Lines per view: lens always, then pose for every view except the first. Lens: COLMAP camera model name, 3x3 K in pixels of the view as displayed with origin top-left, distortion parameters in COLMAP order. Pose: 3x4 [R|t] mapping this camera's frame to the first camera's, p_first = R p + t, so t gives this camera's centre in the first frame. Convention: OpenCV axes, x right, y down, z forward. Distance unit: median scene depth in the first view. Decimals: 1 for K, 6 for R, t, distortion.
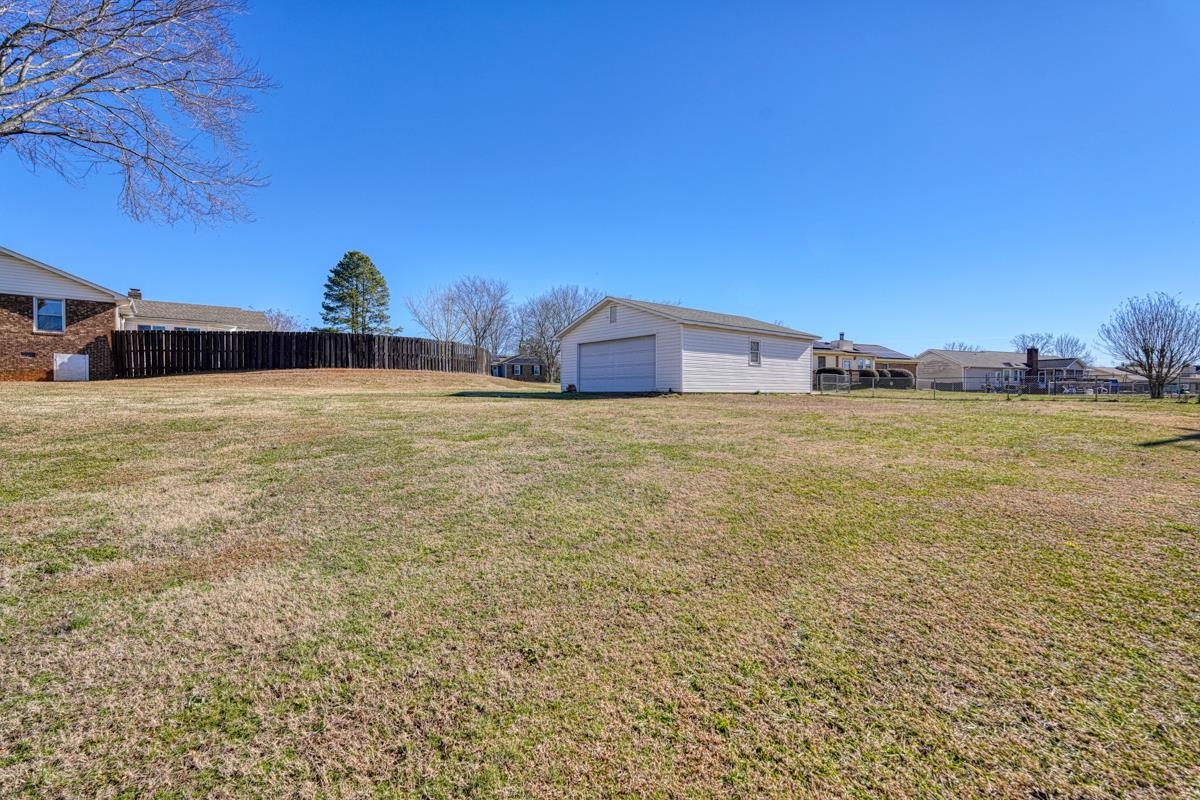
lens RADIAL K [[525.4, 0, 595.0], [0, 525.4, 399.9], [0, 0, 1]] dist [-0.008263, 0.000387]
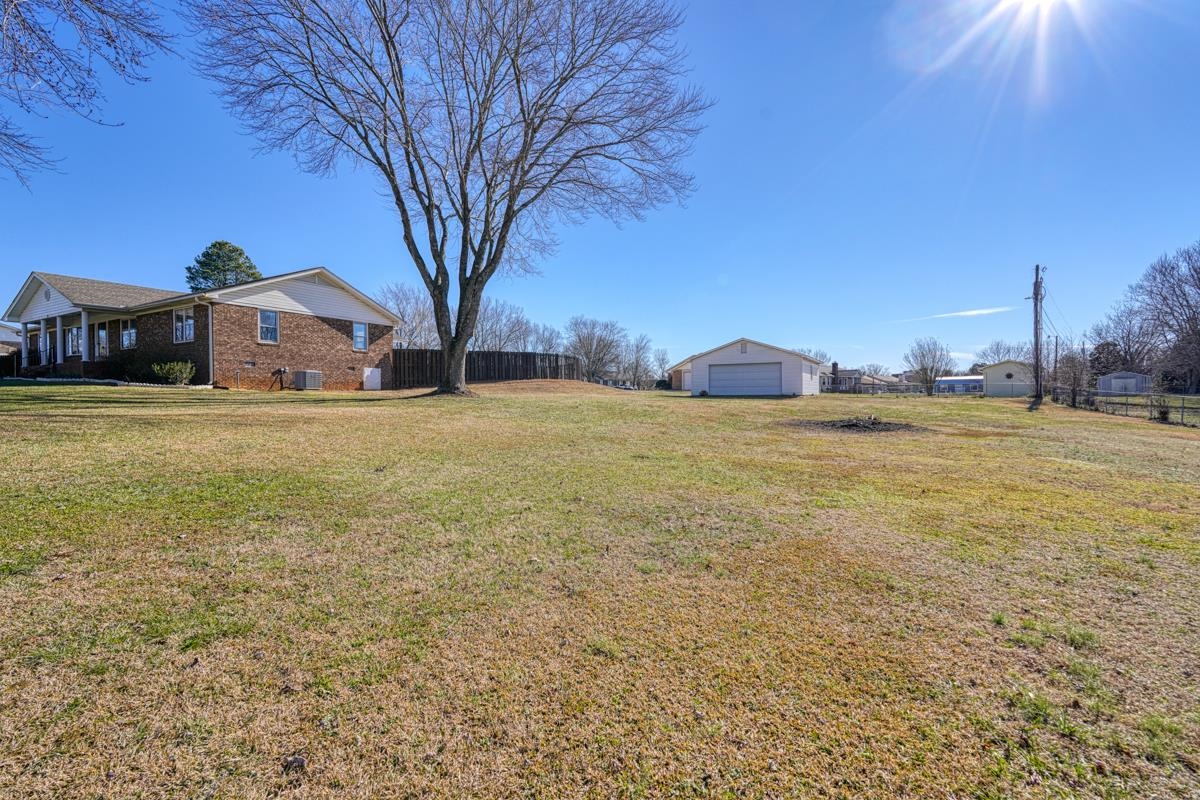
lens RADIAL K [[525.4, 0, 595.0], [0, 525.4, 399.9], [0, 0, 1]] dist [-0.008263, 0.000387]
pose [[0.927377, -0.012066, 0.373933, -0.928015], [0.013076, 0.999914, -0.000163, -0.005372], [-0.373899, 0.005041, 0.927456, -0.331394]]
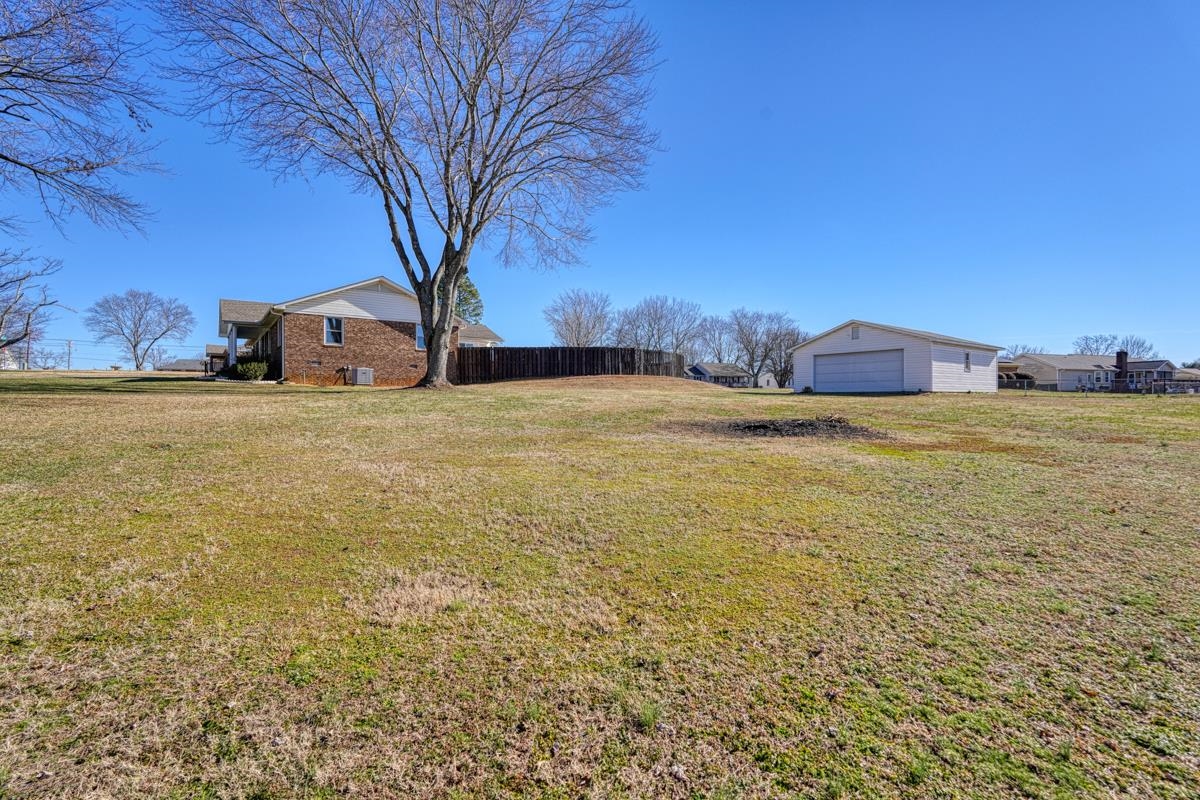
lens RADIAL K [[525.4, 0, 595.0], [0, 525.4, 399.9], [0, 0, 1]] dist [-0.008263, 0.000387]
pose [[0.998862, -0.004392, -0.047488, -0.502579], [0.004056, 0.999966, -0.007181, 0.010318], [0.047518, 0.006980, 0.998846, -0.311949]]
